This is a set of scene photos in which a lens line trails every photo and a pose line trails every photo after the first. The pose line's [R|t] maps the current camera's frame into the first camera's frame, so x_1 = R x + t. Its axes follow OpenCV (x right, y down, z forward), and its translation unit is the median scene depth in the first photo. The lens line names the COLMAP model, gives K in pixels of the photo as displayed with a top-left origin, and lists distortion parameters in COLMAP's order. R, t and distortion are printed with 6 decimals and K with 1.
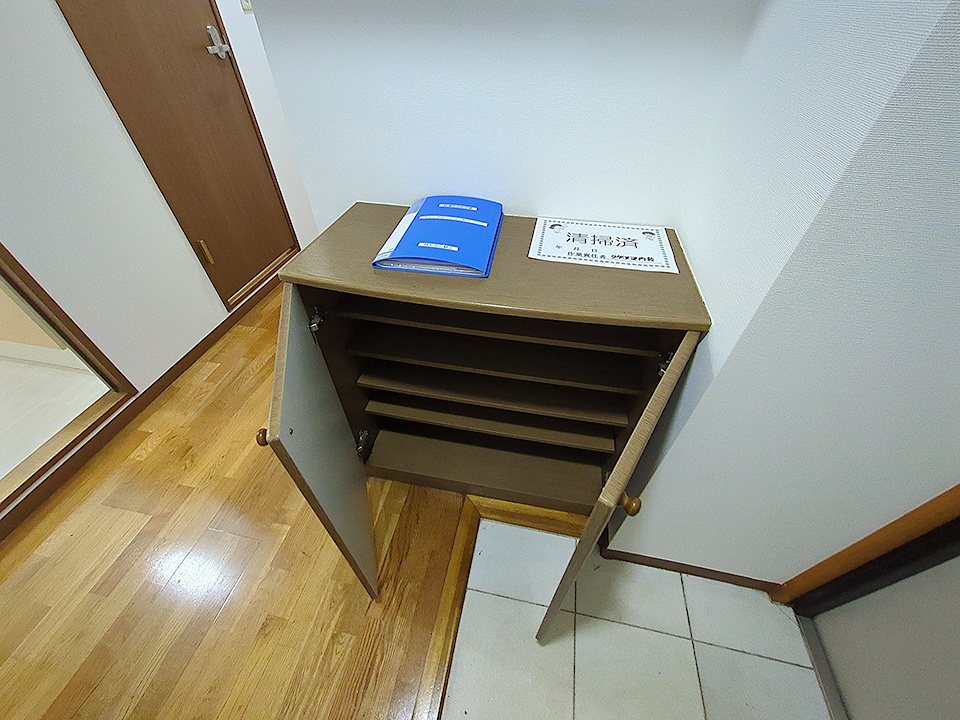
lens RADIAL K [[377.6, 0, 478.9], [0, 377.6, 361.2], [0, 0, 1]] dist [0.001962, -0.000347]
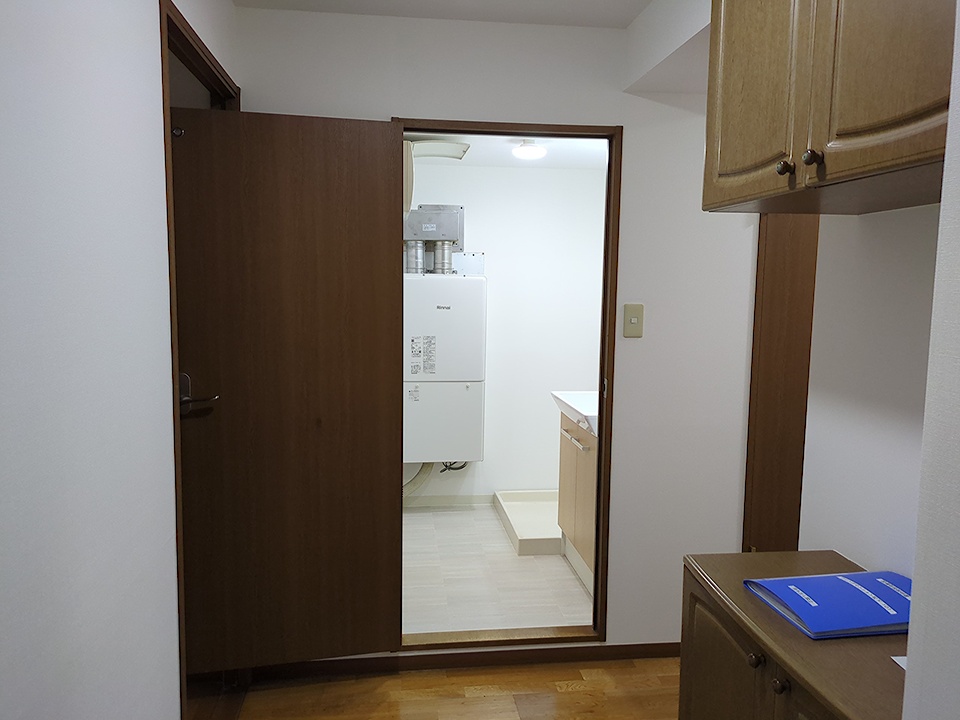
lens RADIAL K [[726.4, 0, 481.8], [0, 726.4, 355.8], [0, 0, 1]] dist [0.017207, -0.001300]
pose [[0.320587, 0.095318, -0.942411, 0.763634], [-0.664271, 0.731886, -0.151945, 0.043224], [0.675254, 0.674728, 0.297950, -0.298260]]
